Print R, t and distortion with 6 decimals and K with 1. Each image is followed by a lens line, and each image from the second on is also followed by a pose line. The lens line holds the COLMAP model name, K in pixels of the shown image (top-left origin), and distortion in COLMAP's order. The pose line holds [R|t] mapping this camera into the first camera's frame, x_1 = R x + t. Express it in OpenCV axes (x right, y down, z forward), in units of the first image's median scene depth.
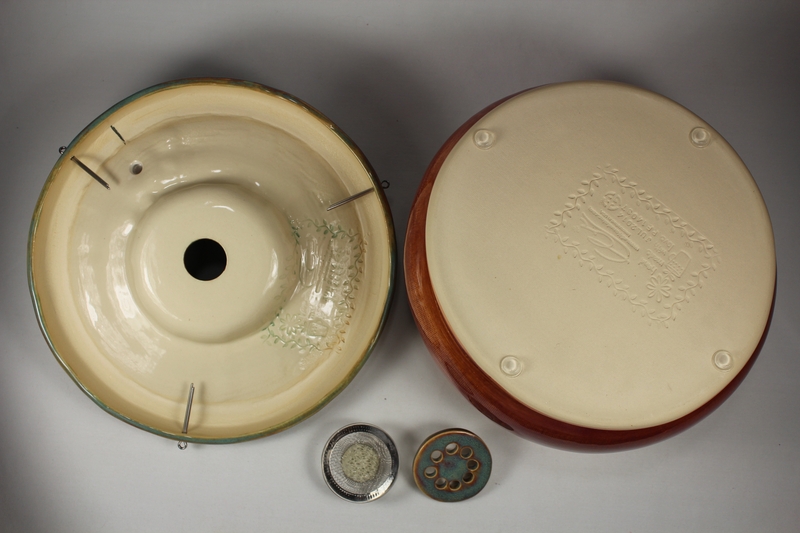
lens RADIAL K [[974.0, 0, 394.6], [0, 974.0, 268.4], [0, 0, 1]] dist [-0.055484, 0.000000]
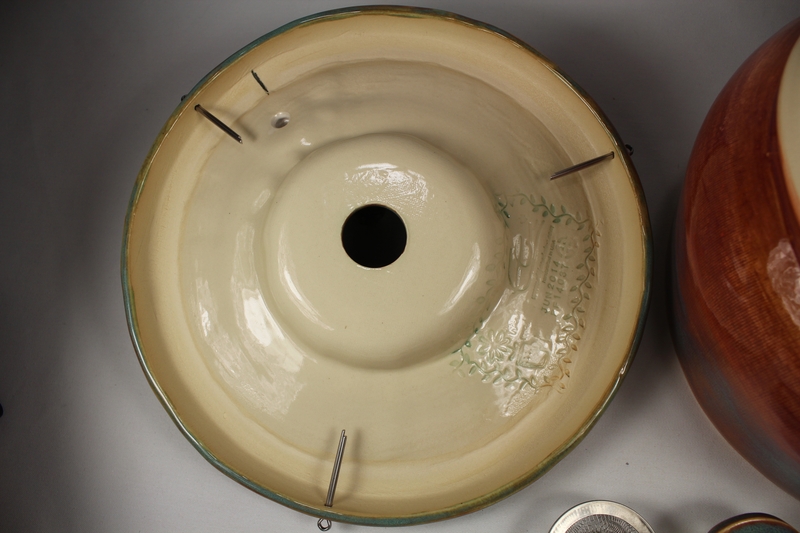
lens RADIAL K [[651.2, 0, 405.7], [0, 651.2, 267.4], [0, 0, 1]] dist [-0.118538, 0.007432]
pose [[0.995970, 0.018275, -0.087806, -0.128834], [-0.032084, 0.986832, -0.158538, 0.076800], [0.083752, 0.160716, 0.983441, 0.550012]]
